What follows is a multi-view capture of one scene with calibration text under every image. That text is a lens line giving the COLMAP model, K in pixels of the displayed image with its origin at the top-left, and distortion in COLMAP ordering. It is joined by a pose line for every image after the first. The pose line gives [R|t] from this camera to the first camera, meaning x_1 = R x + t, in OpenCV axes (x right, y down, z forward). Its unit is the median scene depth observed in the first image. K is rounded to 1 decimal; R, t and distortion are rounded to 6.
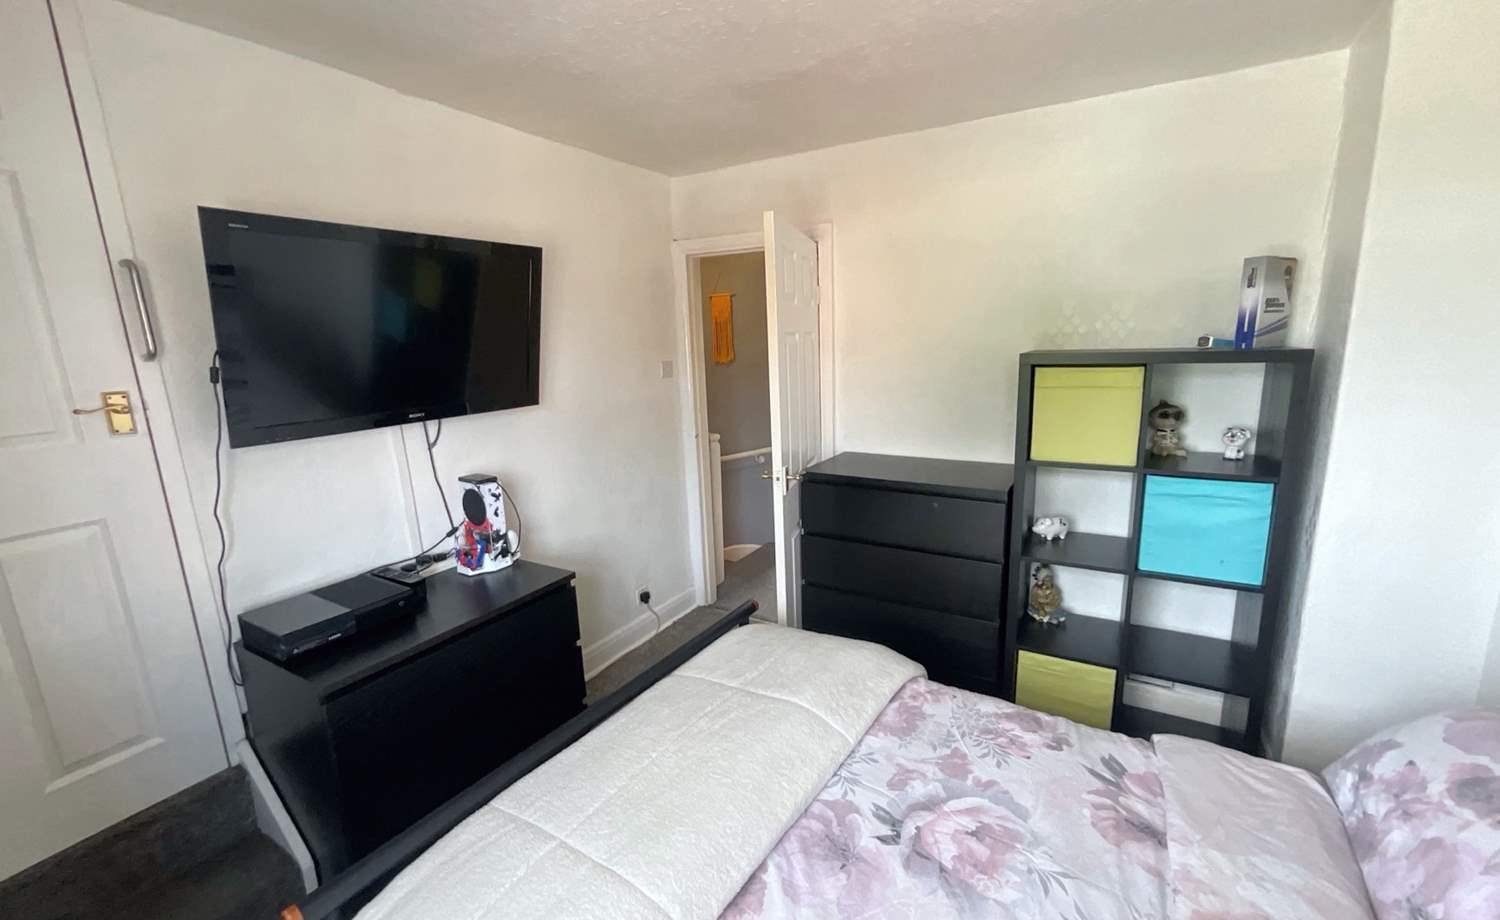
lens RADIAL K [[609.2, 0, 750.0], [0, 609.2, 460.0], [0, 0, 1]] dist [-0.002253, 0.000317]
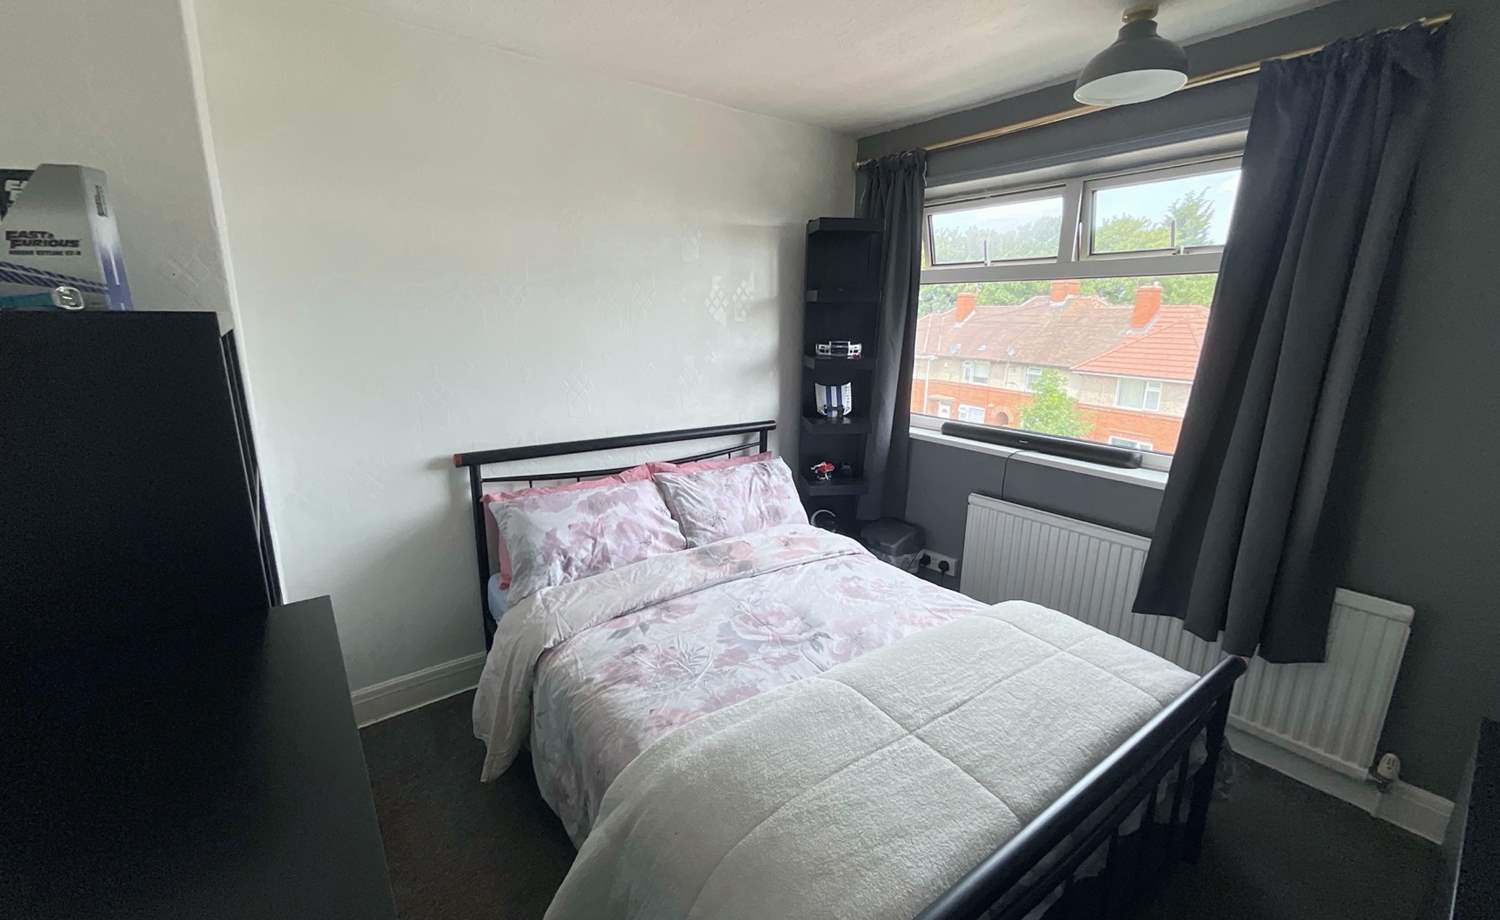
lens RADIAL K [[609.2, 0, 750.0], [0, 609.2, 460.0], [0, 0, 1]] dist [-0.002253, 0.000317]
pose [[-0.933334, -0.056588, 0.354521, -0.099260], [0.090778, 0.918211, 0.385550, -0.329805], [-0.347342, 0.392030, -0.851861, 2.020755]]
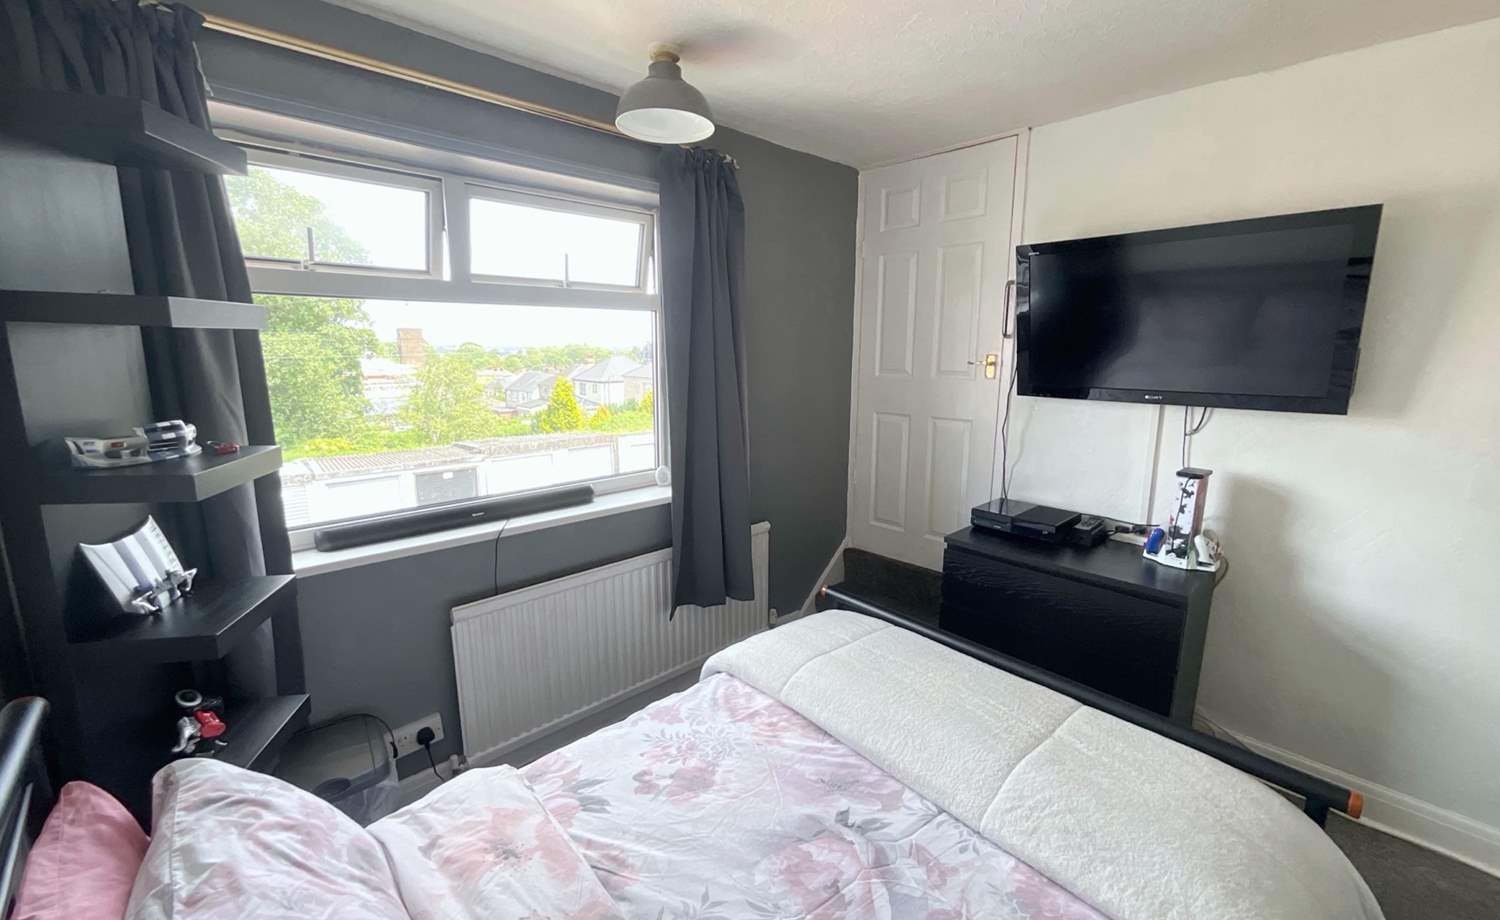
lens RADIAL K [[609.2, 0, 750.0], [0, 609.2, 460.0], [0, 0, 1]] dist [-0.002253, 0.000317]
pose [[-0.257955, 0.218307, -0.941170, 1.046645], [-0.185997, 0.944696, 0.270102, -0.192243], [0.948085, 0.244729, -0.203085, 0.855340]]
